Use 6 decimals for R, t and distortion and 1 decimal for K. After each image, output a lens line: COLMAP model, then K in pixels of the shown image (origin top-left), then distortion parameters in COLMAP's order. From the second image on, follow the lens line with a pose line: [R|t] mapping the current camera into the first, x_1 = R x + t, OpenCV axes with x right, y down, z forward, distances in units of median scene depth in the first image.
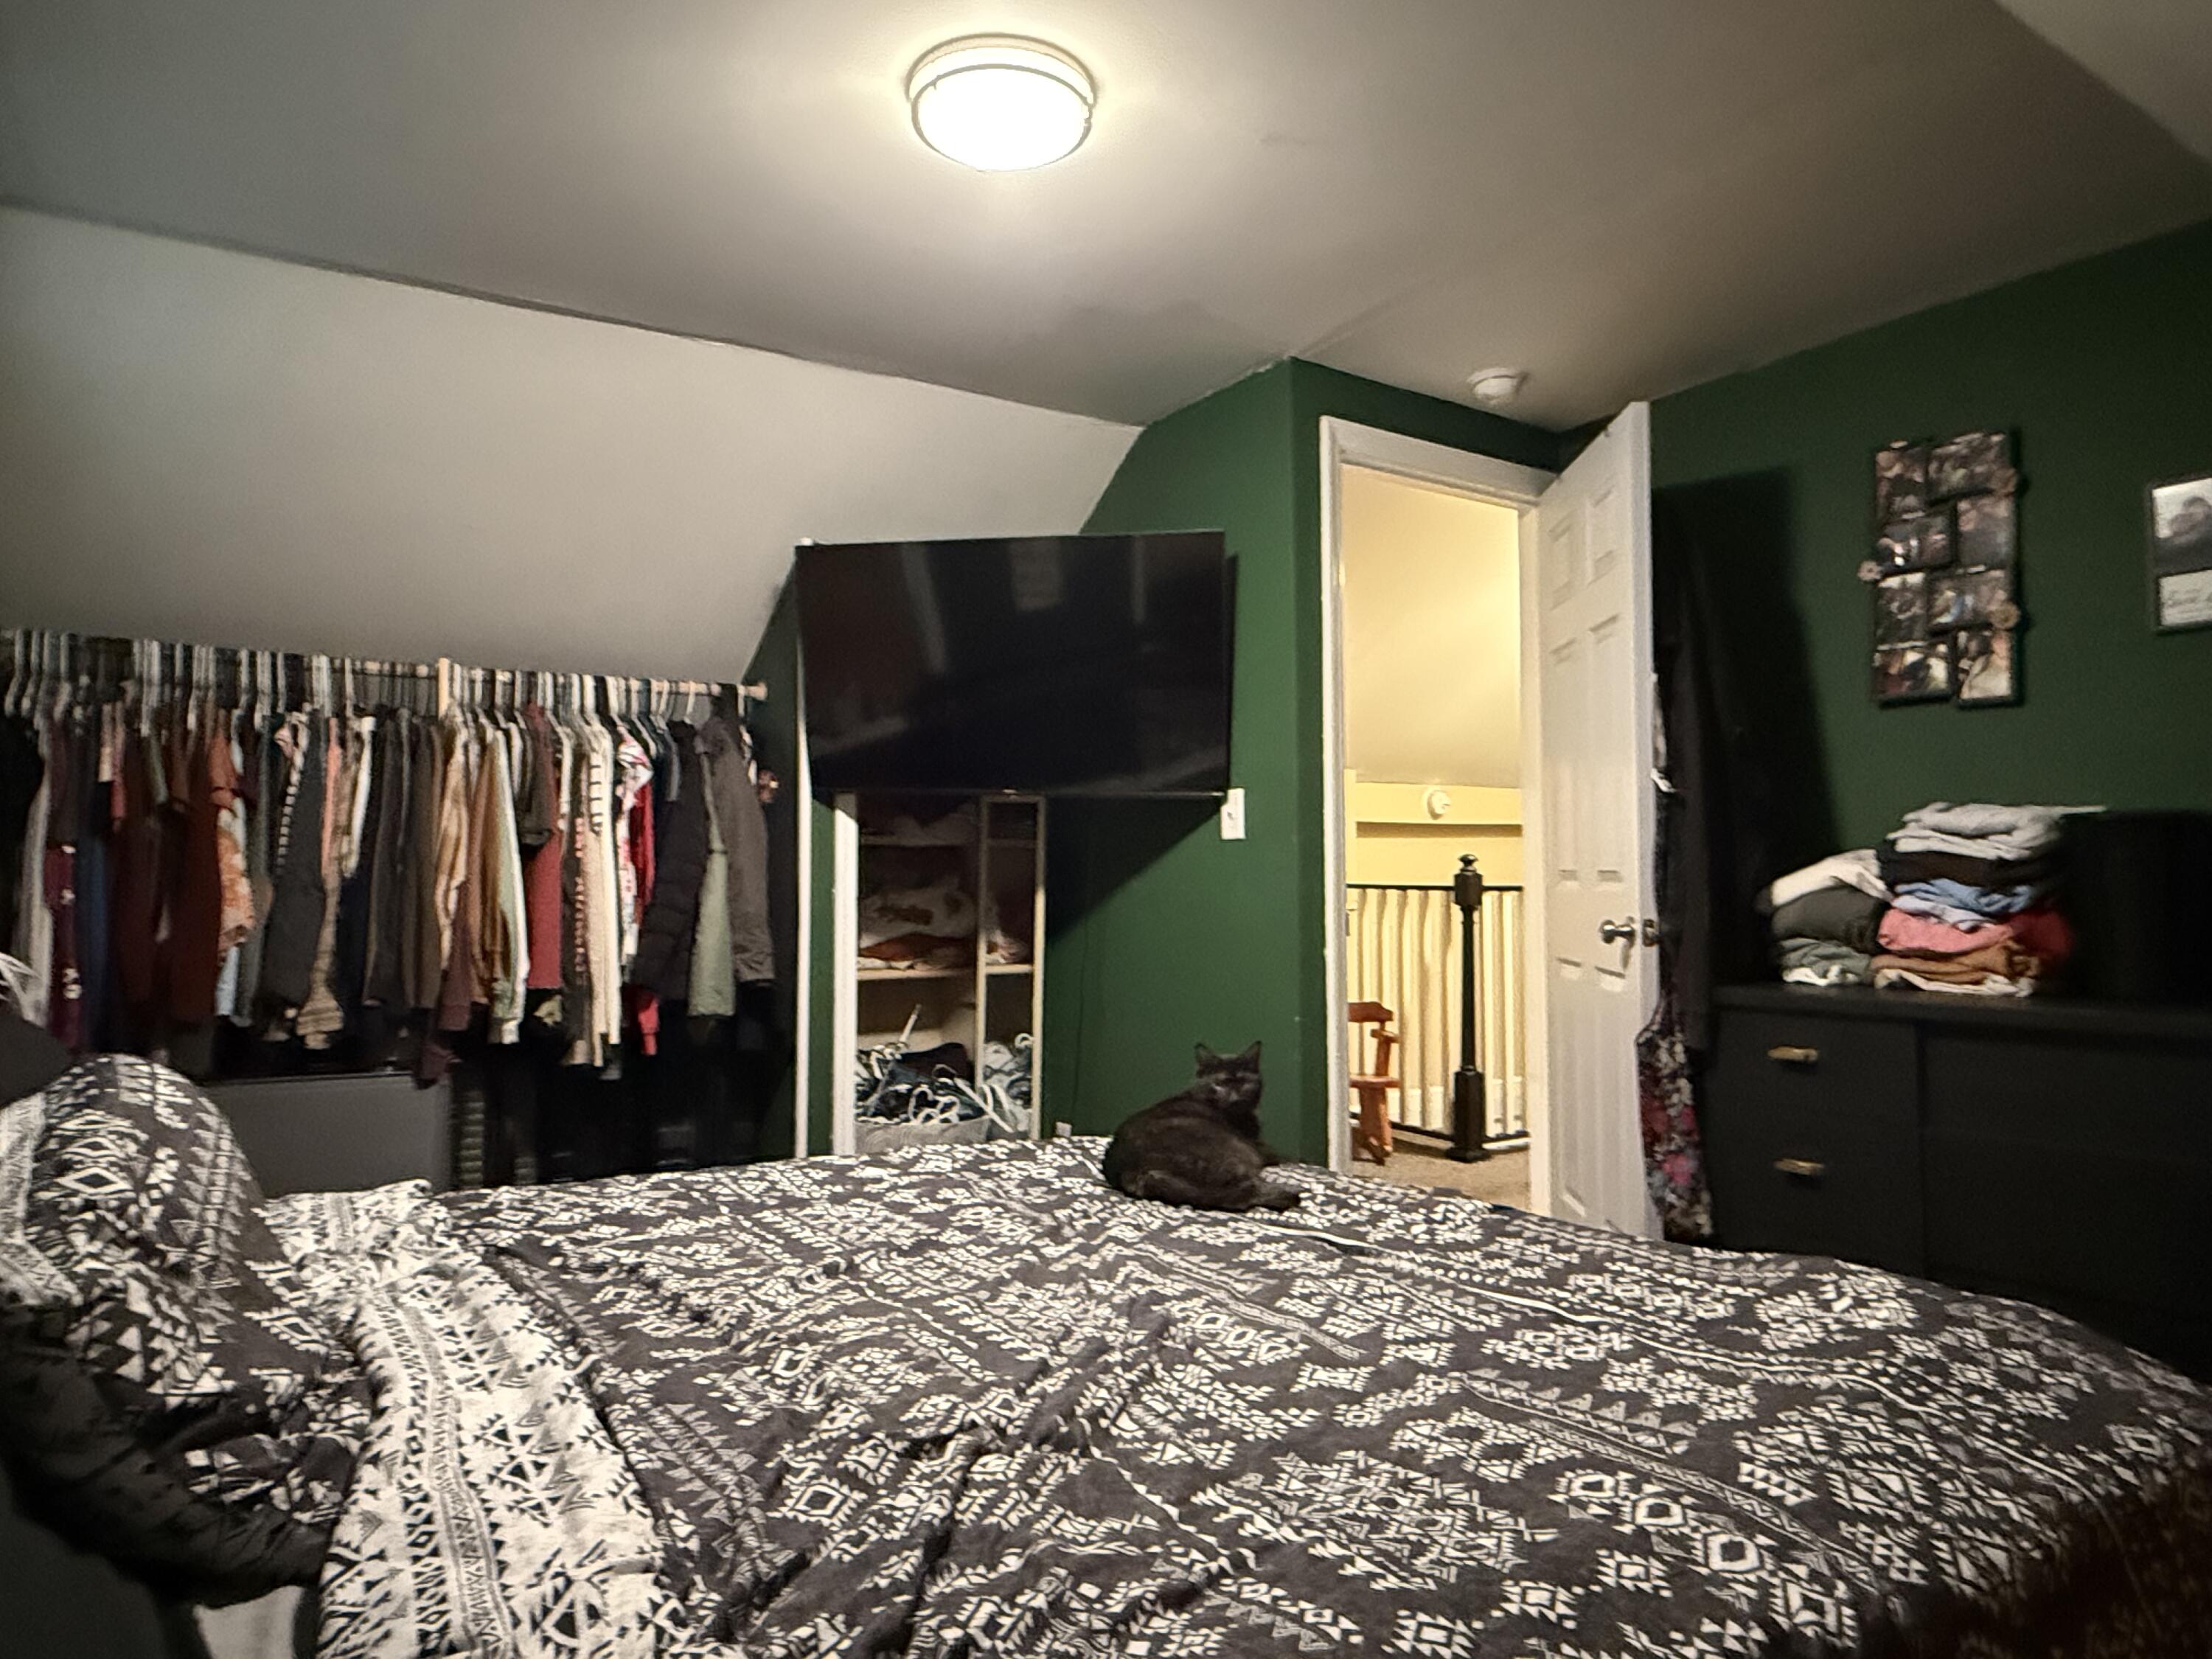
lens RADIAL K [[1374.3, 0, 1104.4], [0, 1374.3, 822.1], [0, 0, 1]] dist [0.003006, 0.000725]
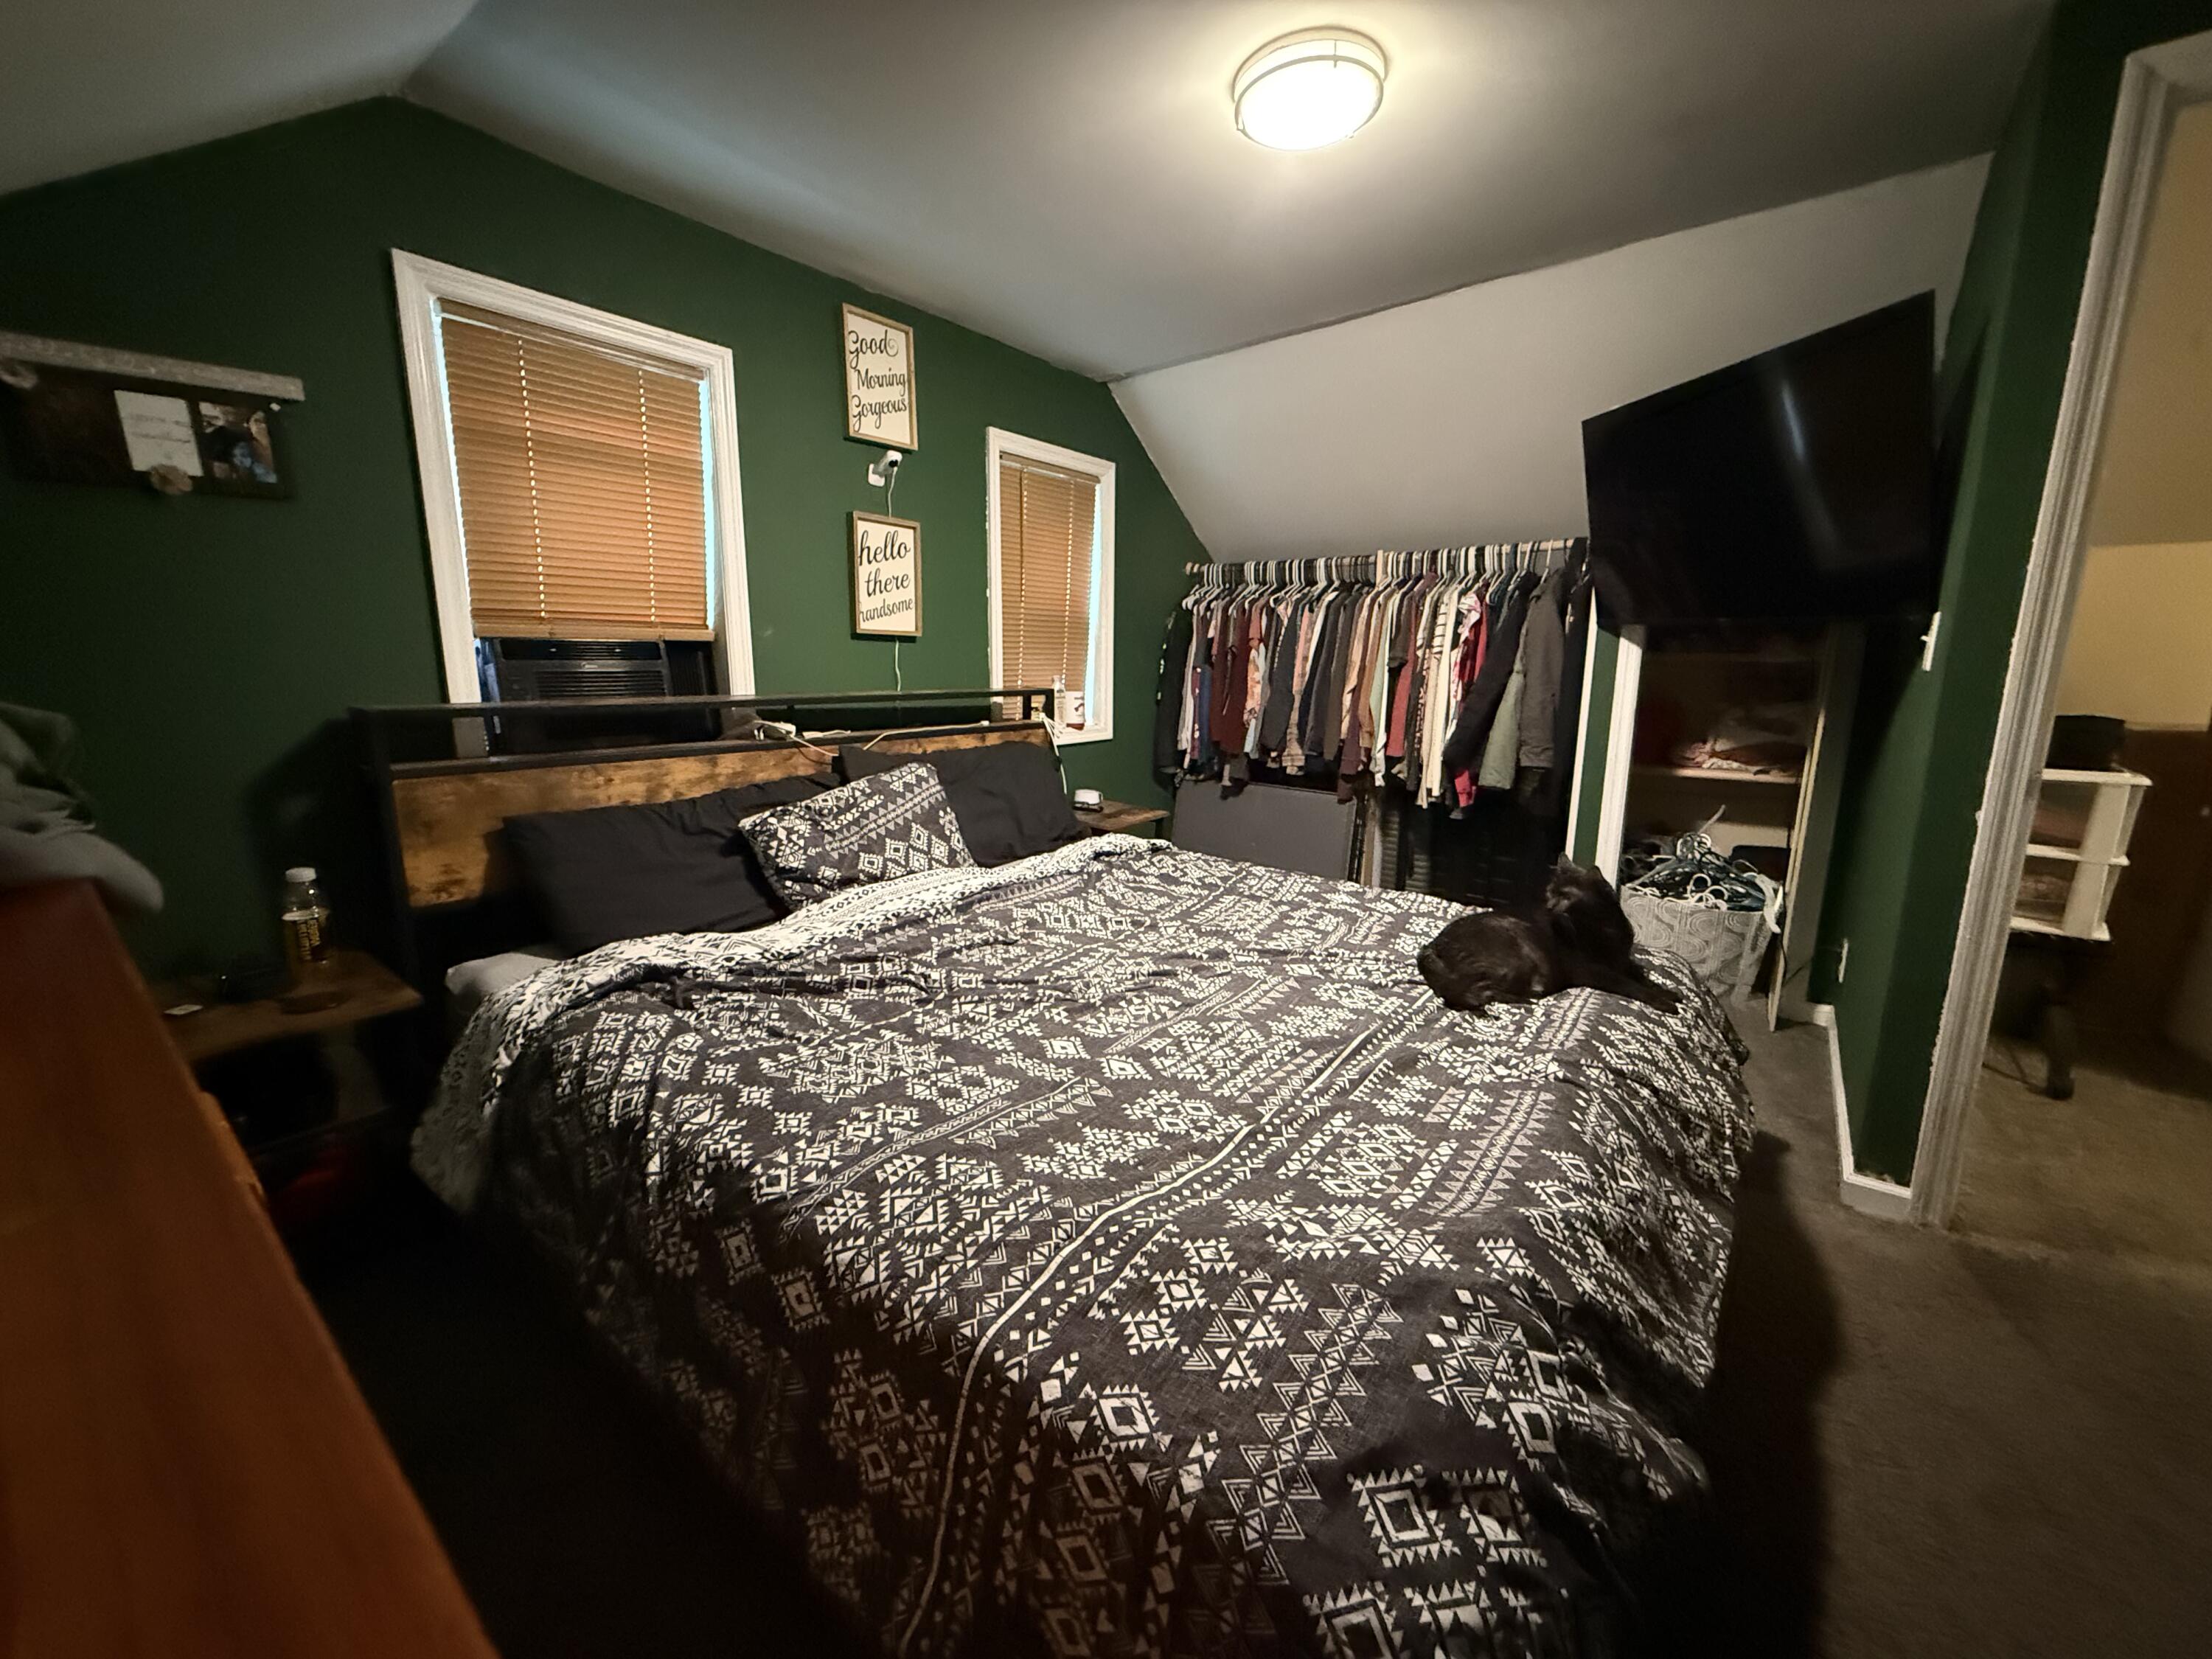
lens RADIAL K [[893.5, 0, 1101.8], [0, 893.5, 844.8], [0, 0, 1]] dist [0.003285, -0.000192]
pose [[0.313705, 0.201974, -0.927791, 0.502064], [0.038077, 0.973653, 0.224833, -0.030023], [0.948757, -0.105858, 0.297749, 0.339809]]
